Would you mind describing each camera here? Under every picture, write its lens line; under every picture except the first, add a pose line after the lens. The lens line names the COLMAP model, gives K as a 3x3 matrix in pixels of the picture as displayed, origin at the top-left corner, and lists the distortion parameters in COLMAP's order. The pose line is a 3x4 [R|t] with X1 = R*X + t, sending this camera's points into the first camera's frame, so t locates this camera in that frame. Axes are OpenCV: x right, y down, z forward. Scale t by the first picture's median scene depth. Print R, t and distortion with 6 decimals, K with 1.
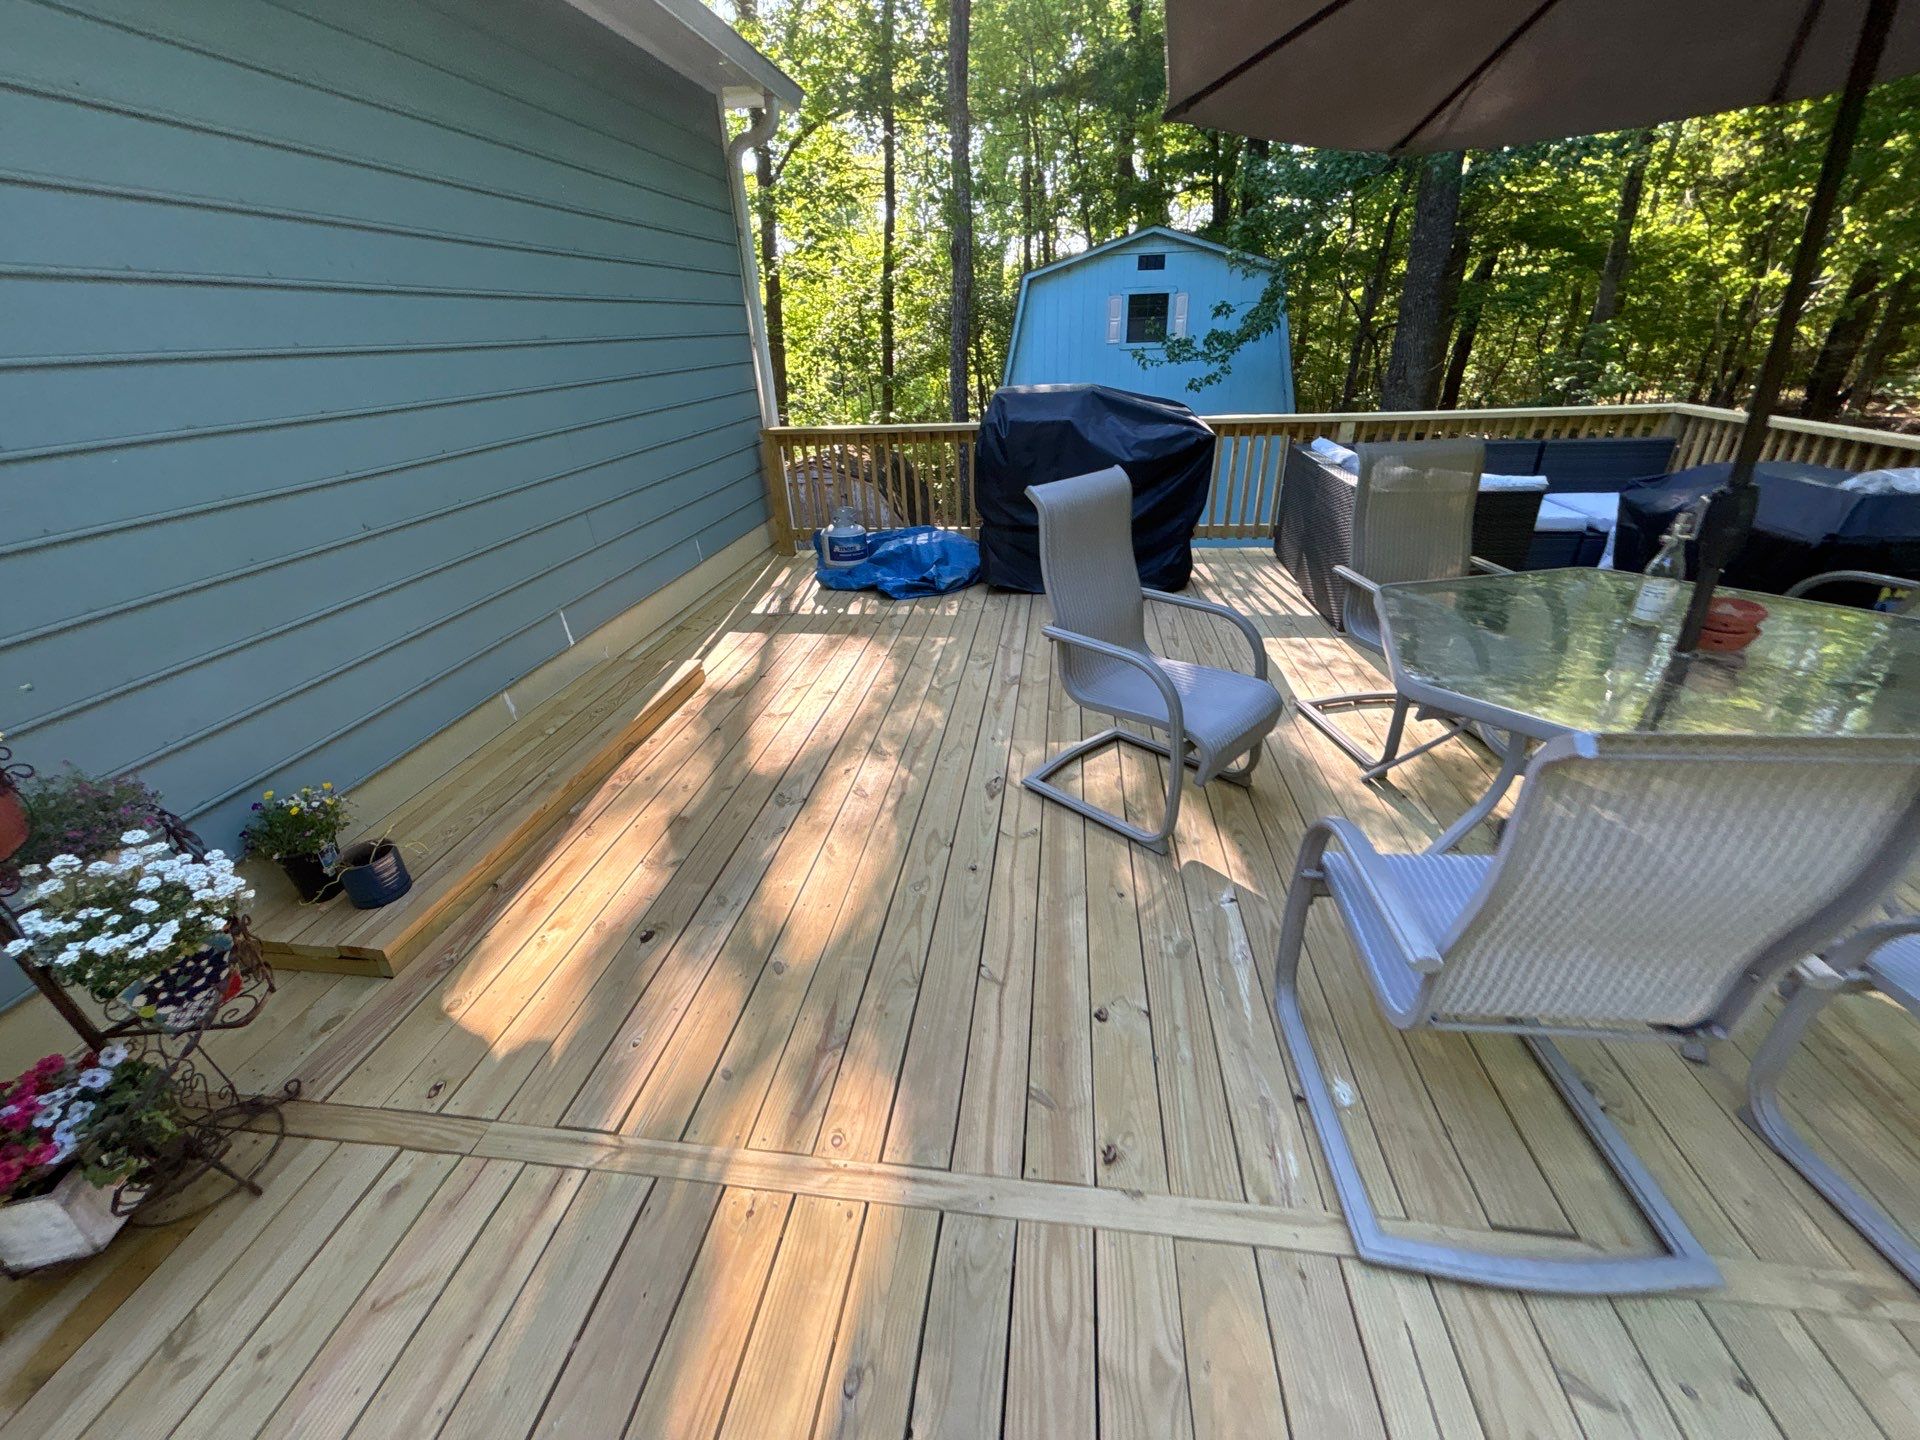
lens RADIAL K [[747.4, 0, 960.0], [0, 747.4, 720.0], [0, 0, 1]] dist [-0.001091, -0.000057]
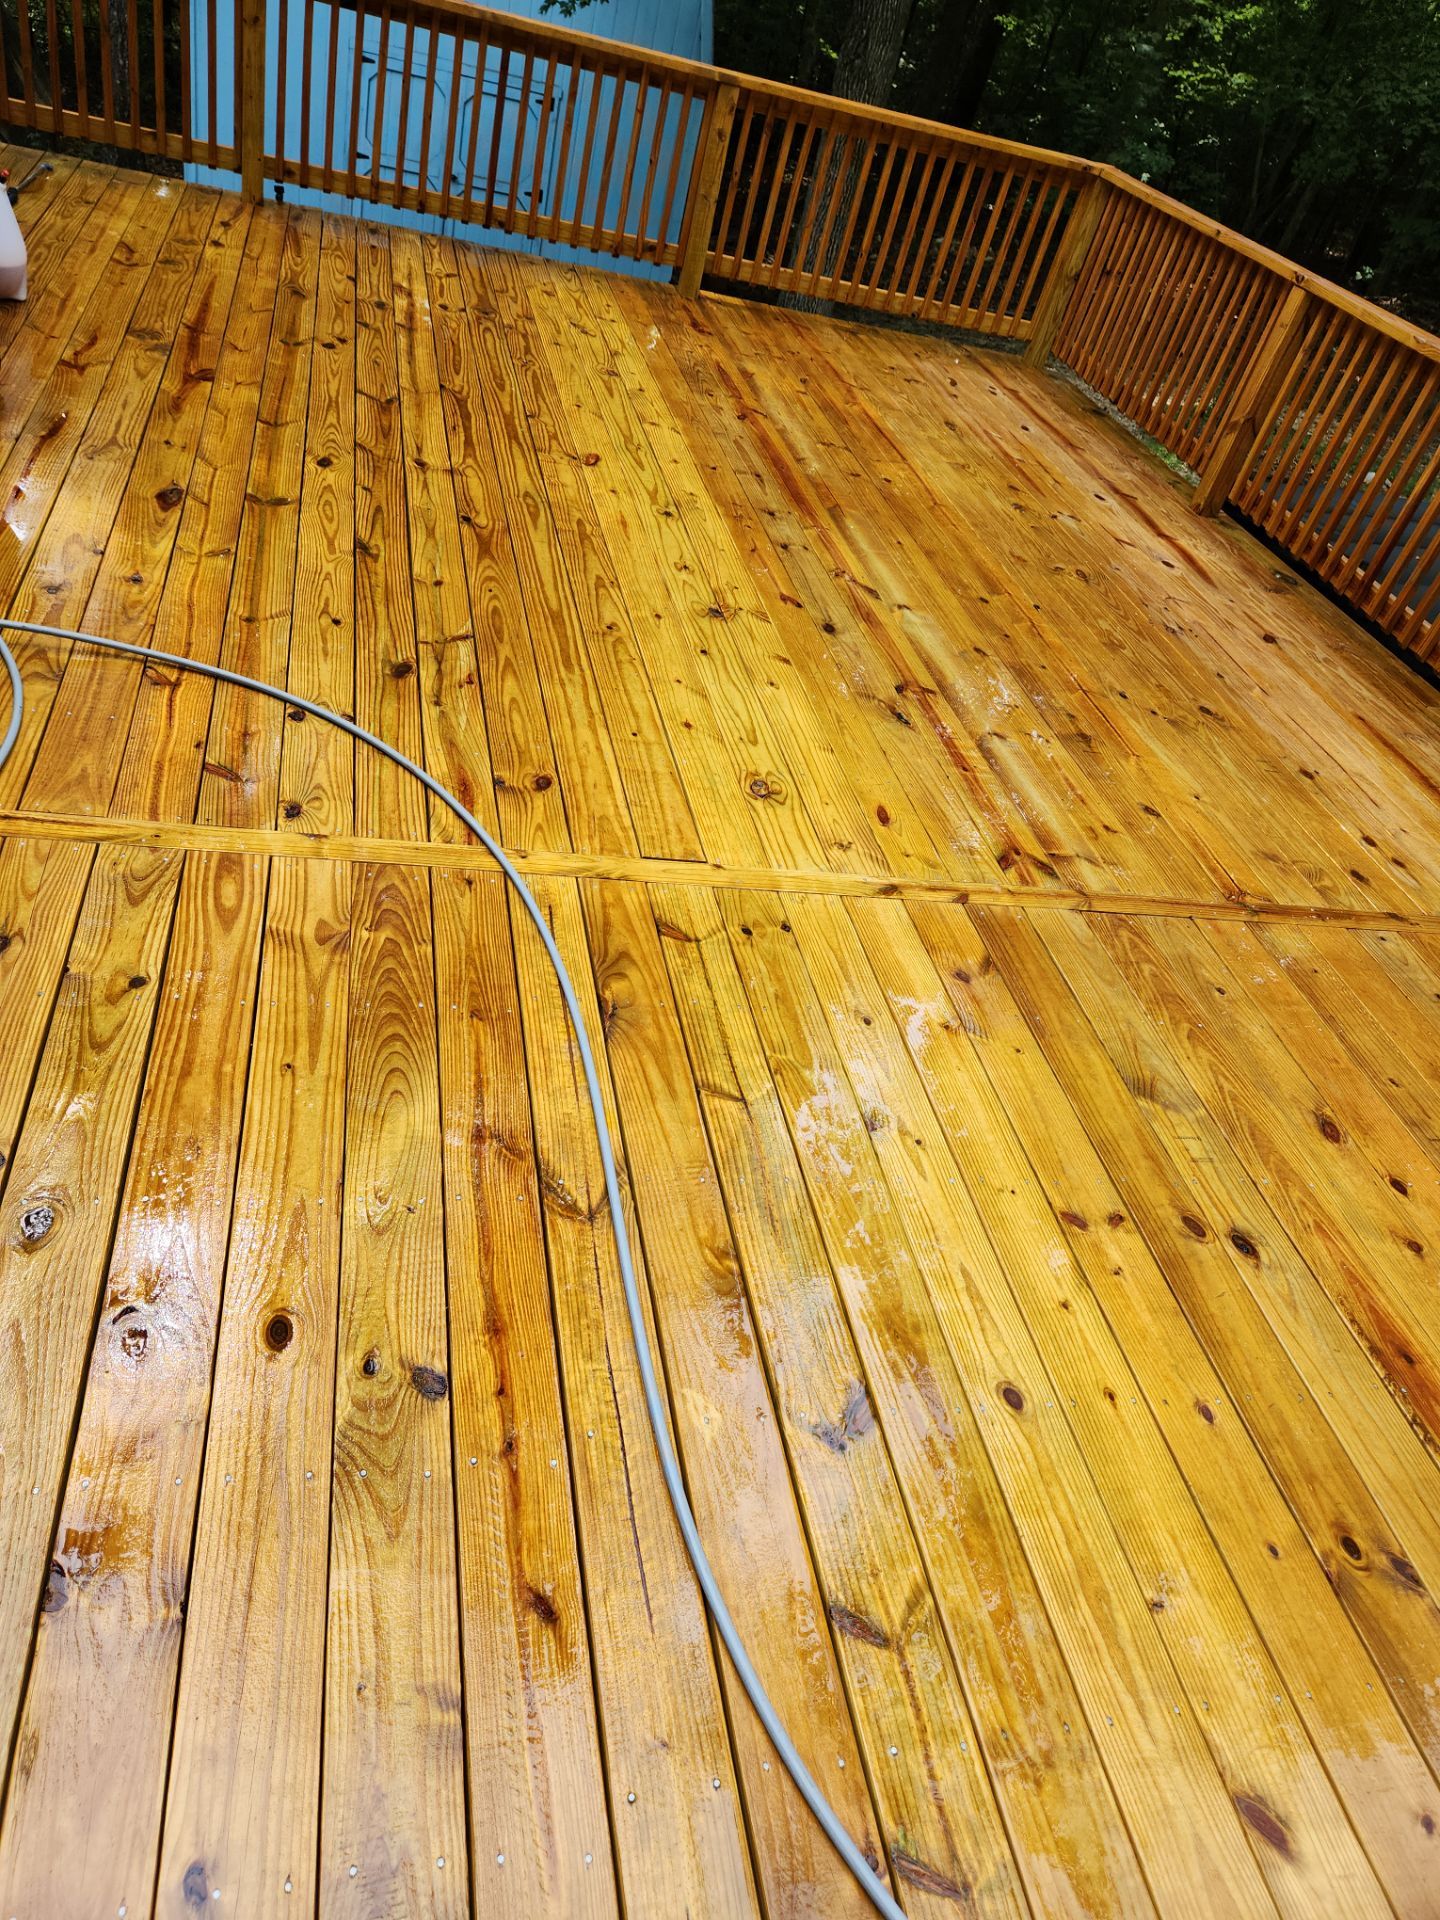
lens RADIAL K [[1281.1, 0, 720.0], [0, 1281.1, 960.0], [0, 0, 1]] dist [0.065653, -0.059807]
pose [[0.910718, -0.013731, 0.412800, 0.010127], [-0.082721, 0.973134, 0.214867, 0.263520], [-0.404660, -0.229831, 0.885115, -0.519980]]
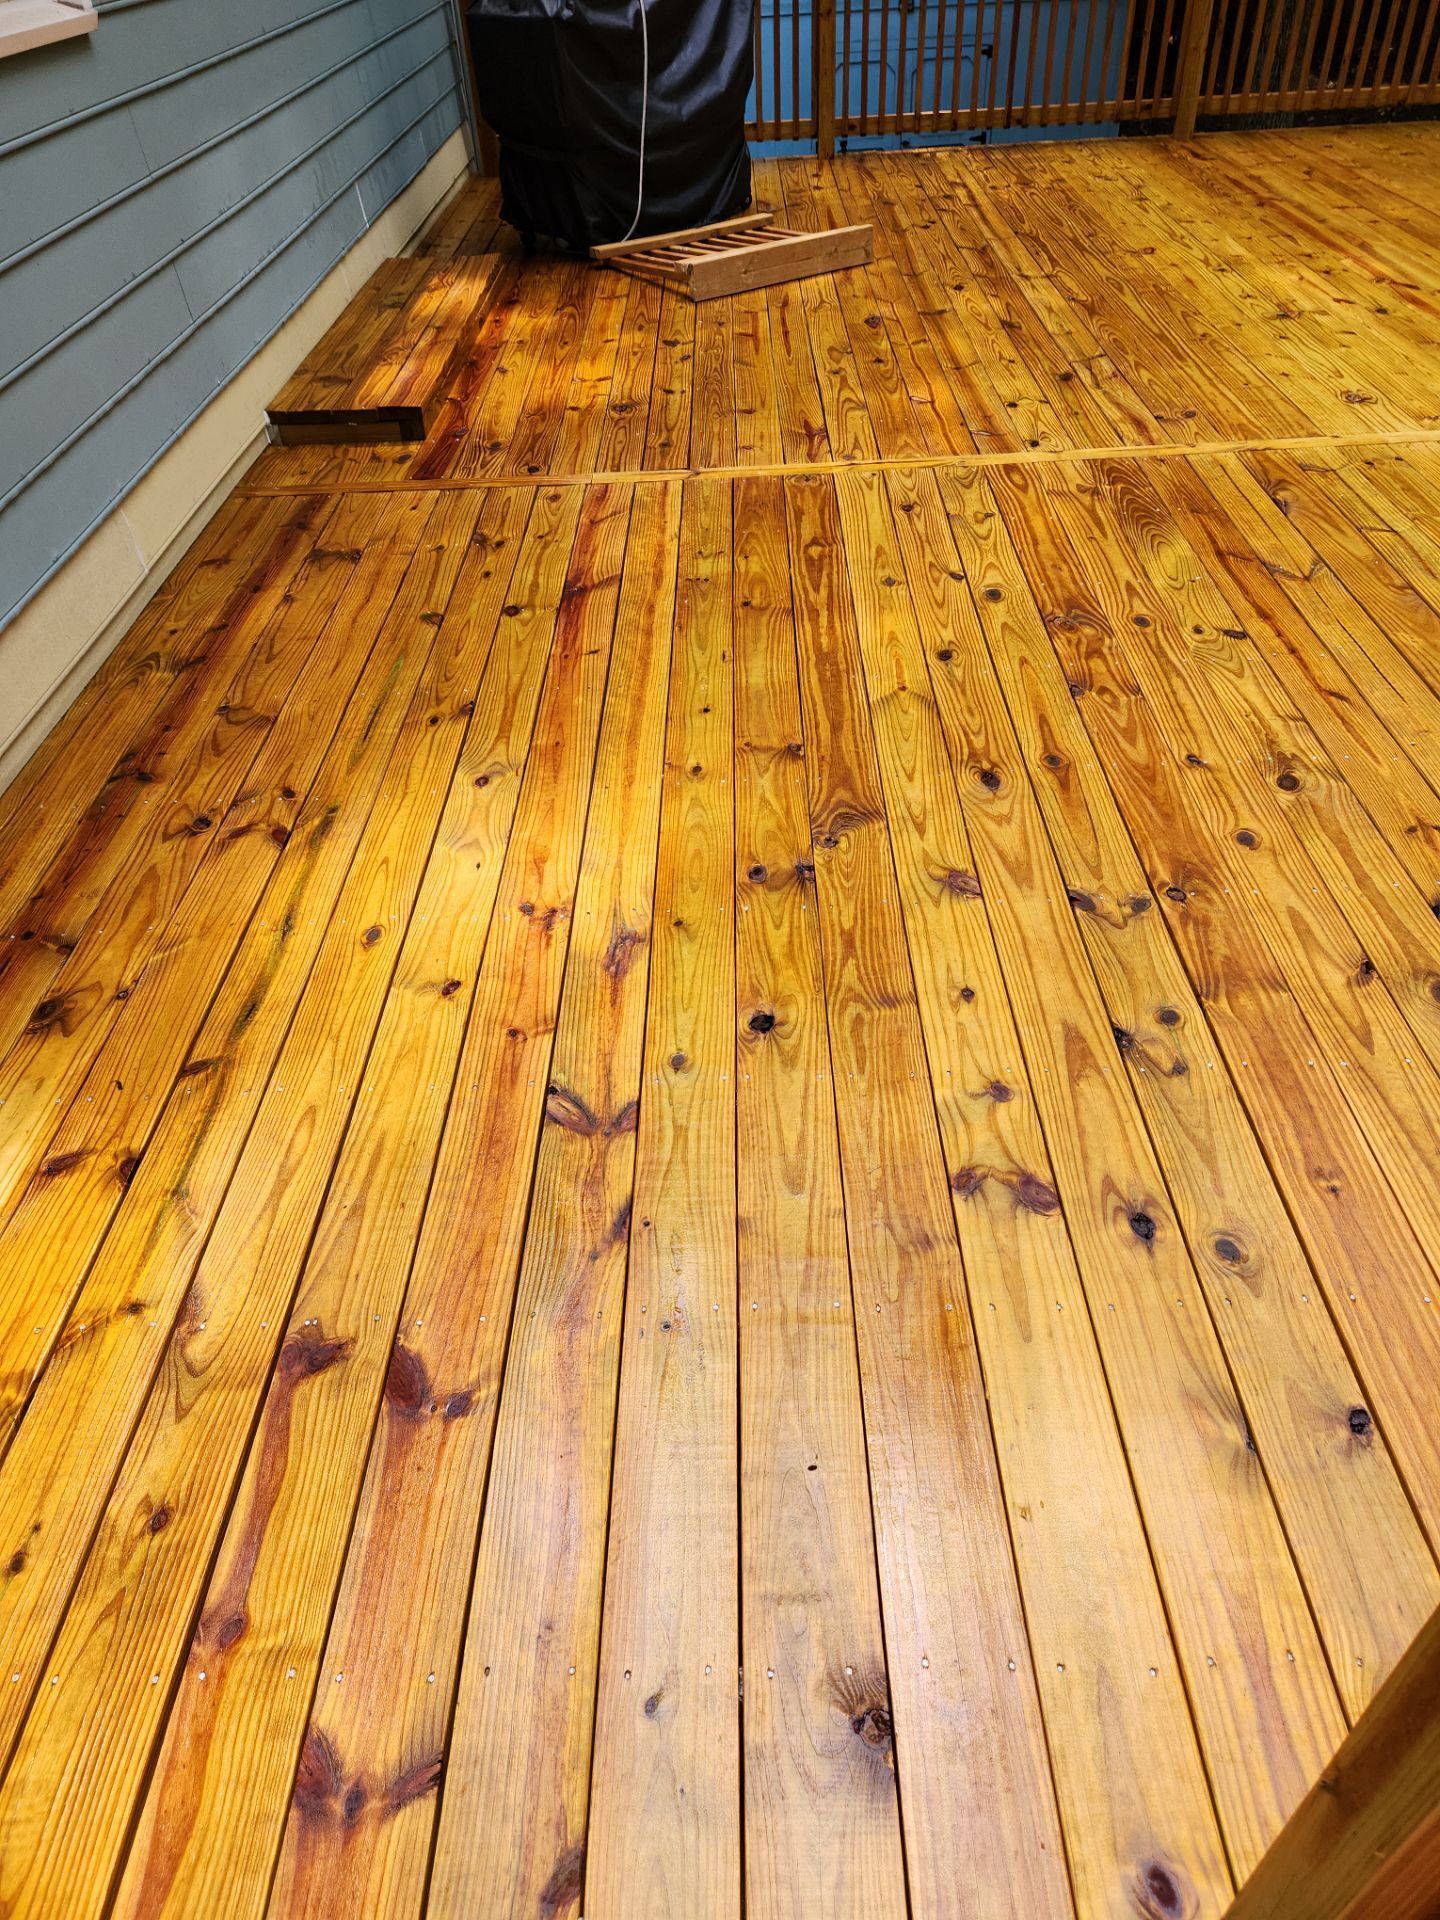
lens RADIAL K [[1281.1, 0, 720.0], [0, 1281.1, 960.0], [0, 0, 1]] dist [0.065653, -0.059807]
pose [[0.991427, -0.090580, 0.094172, -0.529402], [0.068257, 0.973590, 0.217859, 0.694249], [-0.111419, -0.209564, 0.971426, -1.155061]]
